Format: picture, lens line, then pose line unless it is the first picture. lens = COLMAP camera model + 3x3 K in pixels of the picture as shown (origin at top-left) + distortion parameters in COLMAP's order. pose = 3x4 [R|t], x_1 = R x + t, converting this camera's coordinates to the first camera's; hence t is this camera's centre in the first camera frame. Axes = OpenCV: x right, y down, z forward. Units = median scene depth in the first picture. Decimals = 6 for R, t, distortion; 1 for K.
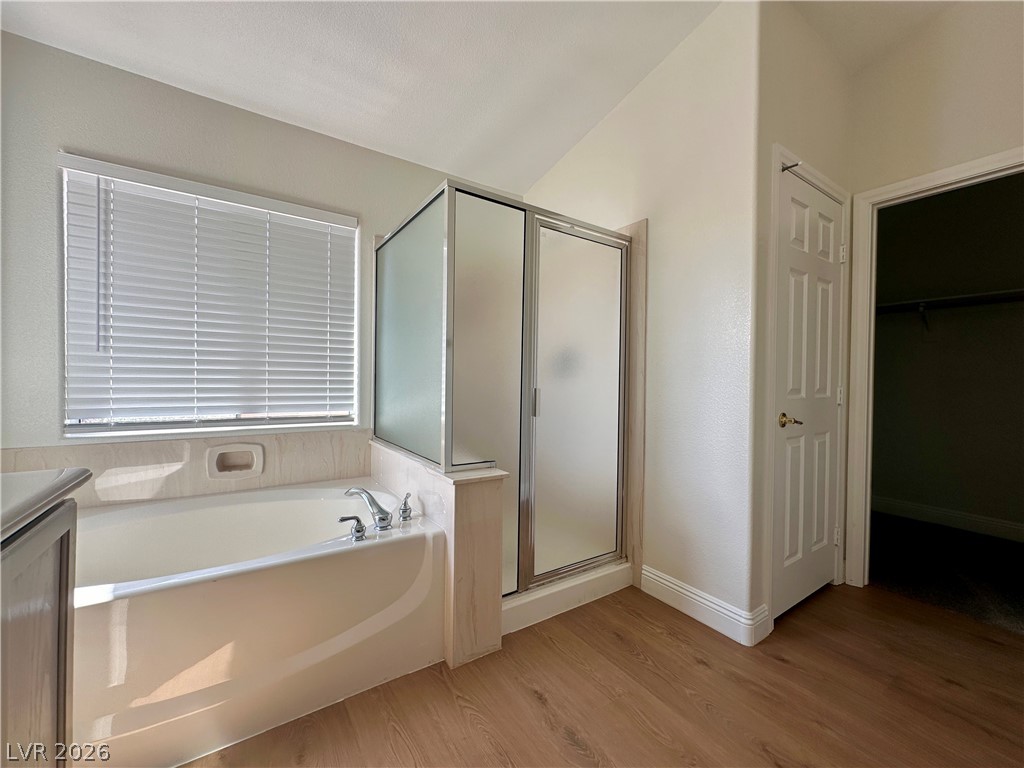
lens RADIAL K [[410.1, 0, 512.0], [0, 410.1, 384.0], [0, 0, 1]] dist [-0.001705, 0.000286]
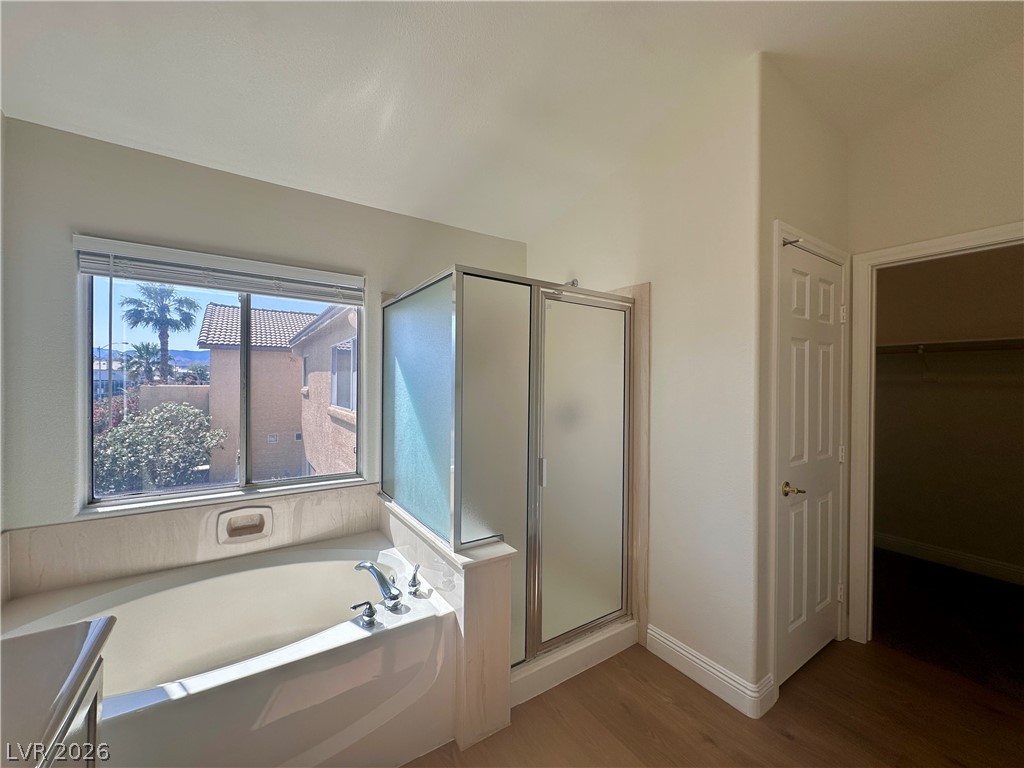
lens RADIAL K [[407.8, 0, 512.0], [0, 407.8, 384.0], [0, 0, 1]] dist [-0.001186, -0.000269]
pose [[0.999985, -0.005365, -0.001348, -0.013010], [0.005355, 0.999958, -0.007432, -0.150982], [0.001388, 0.007425, 0.999971, -0.010009]]
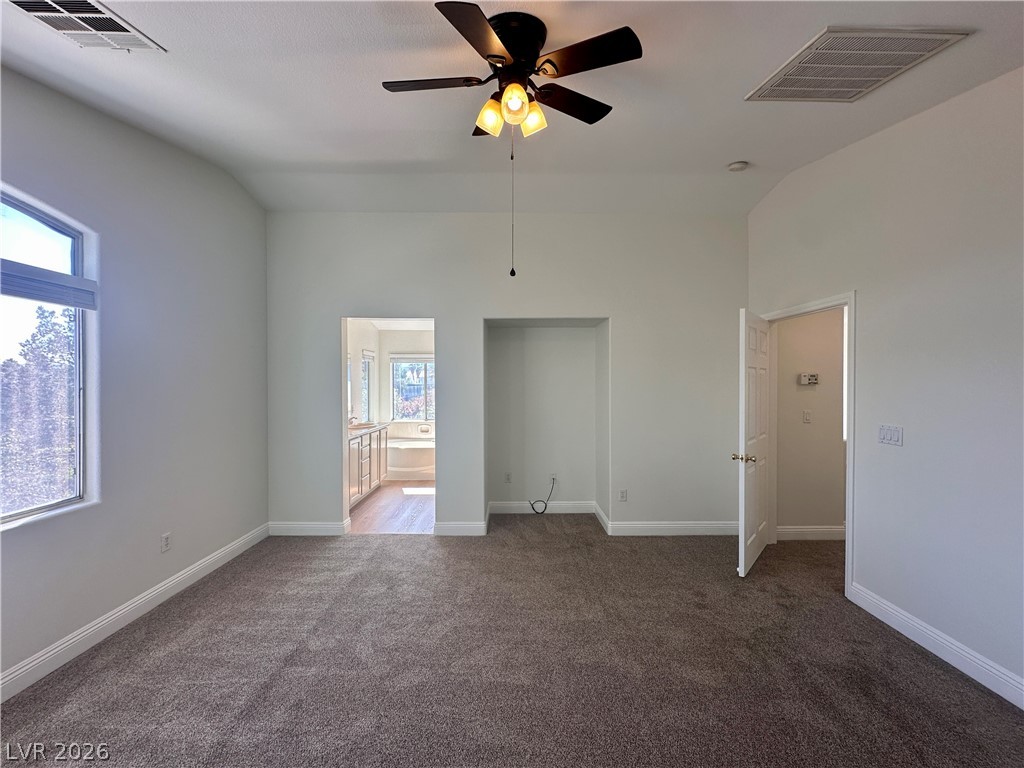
lens RADIAL K [[403.7, 0, 512.0], [0, 403.7, 384.0], [0, 0, 1]] dist [-0.002492, -0.000101]
pose [[0.837452, -0.014187, -0.546326, 1.925599], [0.006402, 0.999849, -0.016149, -0.151470], [0.546473, 0.010027, 0.837417, -1.561105]]
